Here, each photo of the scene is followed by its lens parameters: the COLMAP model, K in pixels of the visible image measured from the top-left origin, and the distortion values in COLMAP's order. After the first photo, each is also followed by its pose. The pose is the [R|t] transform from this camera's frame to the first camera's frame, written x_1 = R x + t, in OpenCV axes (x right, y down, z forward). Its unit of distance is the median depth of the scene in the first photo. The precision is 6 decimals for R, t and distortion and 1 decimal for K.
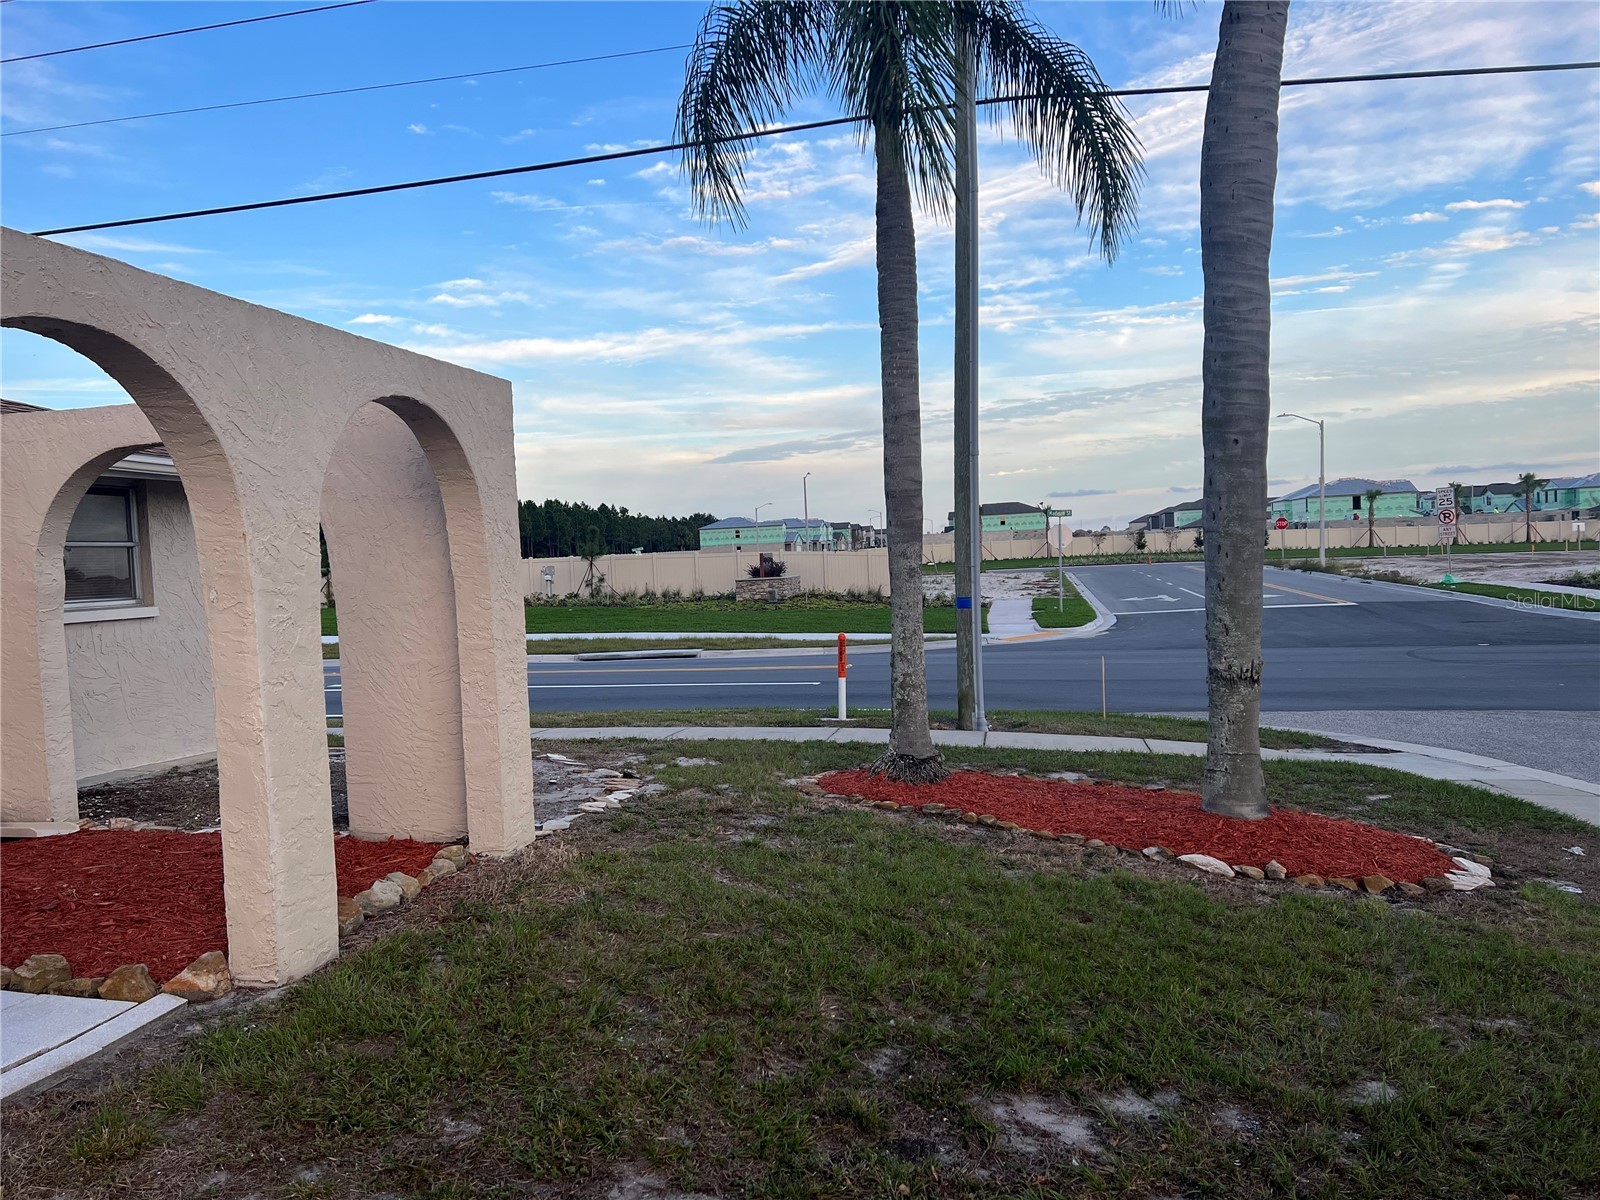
lens RADIAL K [[1197.5, 0, 793.6], [0, 1197.5, 611.0], [0, 0, 1]] dist [0.083615, -0.088235]
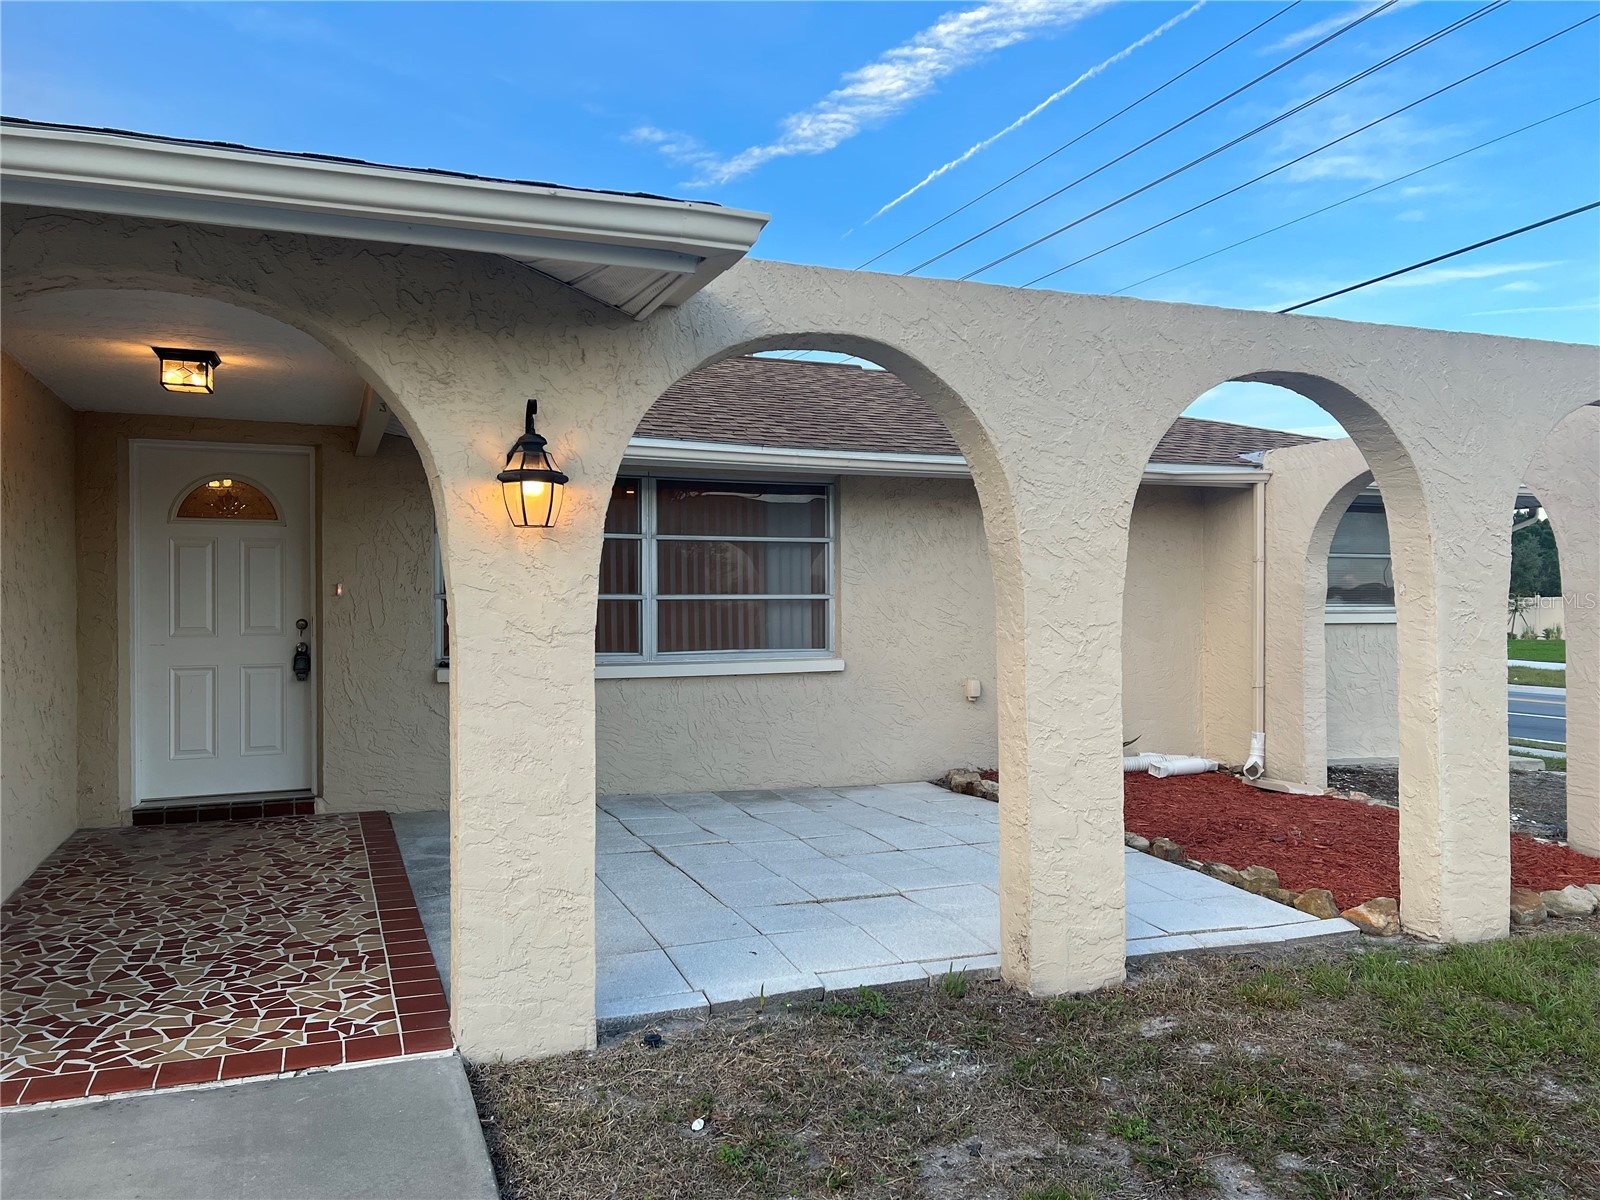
lens RADIAL K [[1197.5, 0, 793.6], [0, 1197.5, 611.0], [0, 0, 1]] dist [0.083615, -0.088235]
pose [[0.537287, 0.041399, -0.842383, 0.126300], [-0.058674, 0.998209, 0.011634, 0.019060], [0.841356, 0.043175, 0.538754, -0.075608]]
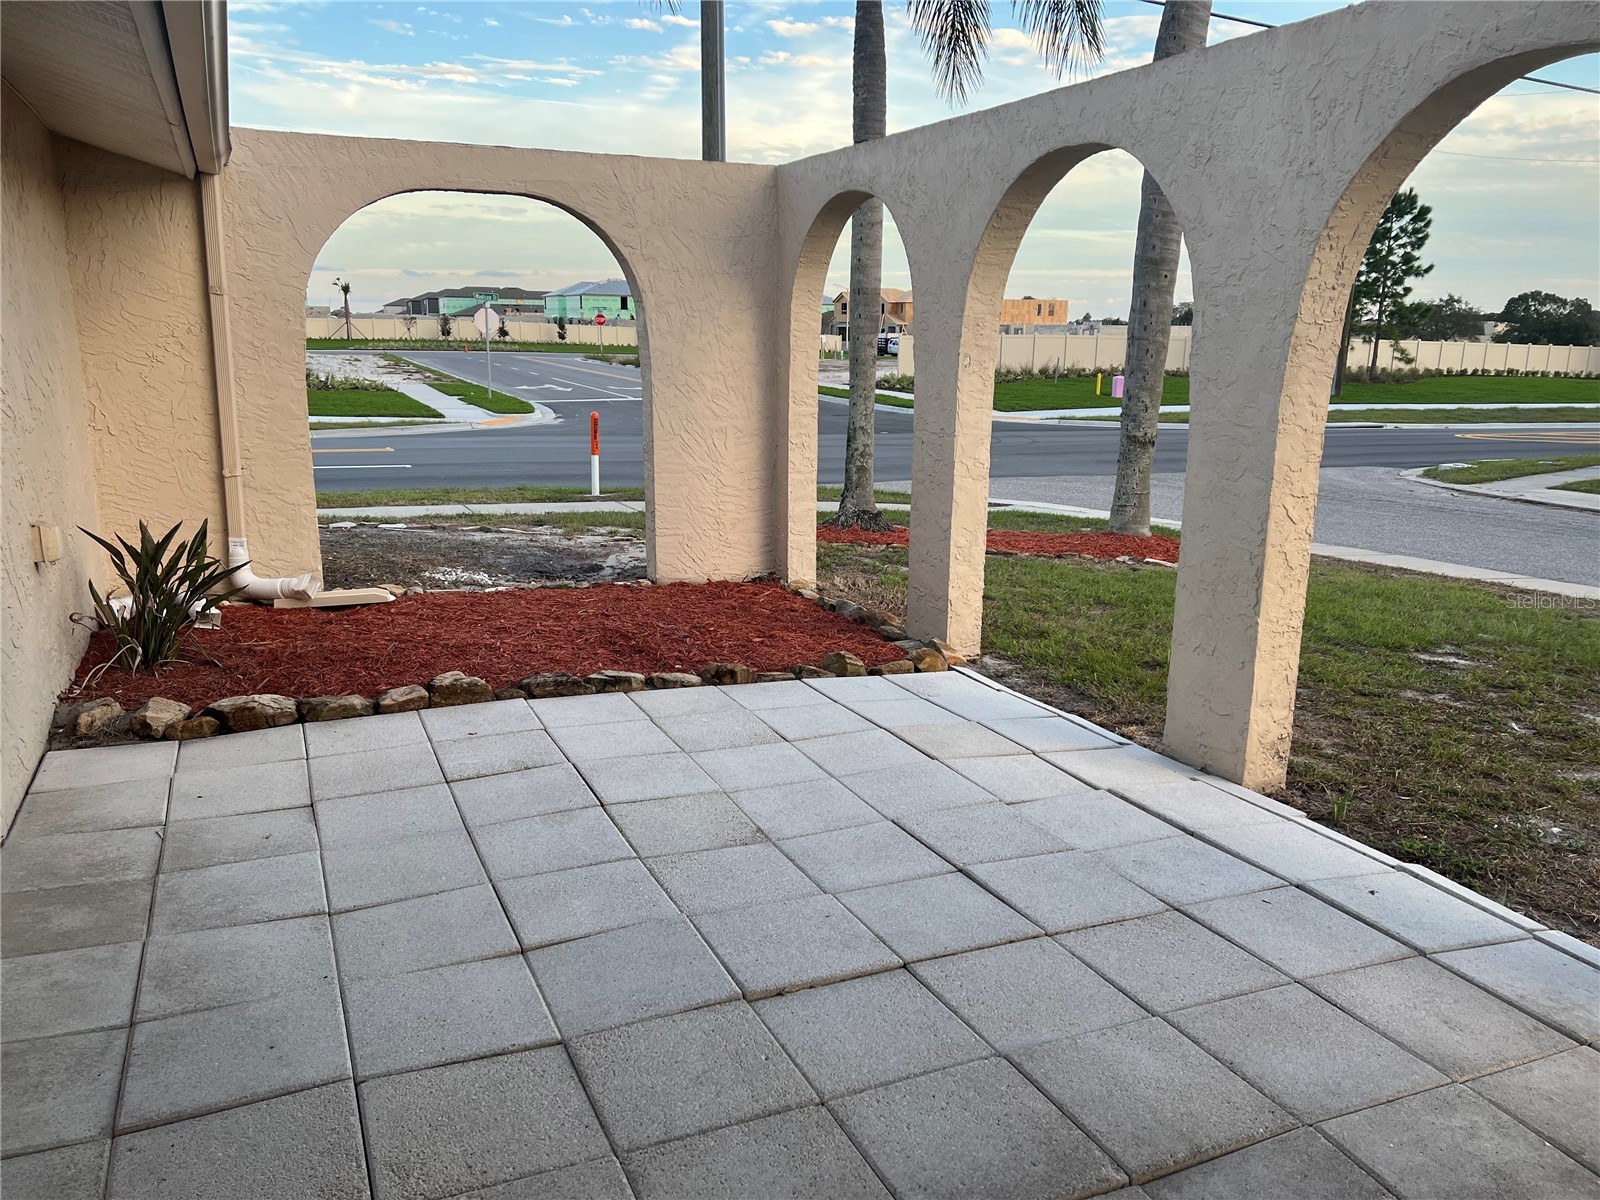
lens RADIAL K [[1222.8, 0, 803.5], [0, 1222.8, 640.4], [0, 0, 1]] dist [0.013013, -0.002283]
pose [[0.805856, -0.095058, 0.584432, -0.946253], [-0.017596, 0.982749, 0.184107, 0.028058], [-0.591850, -0.158647, 0.790281, 0.025596]]
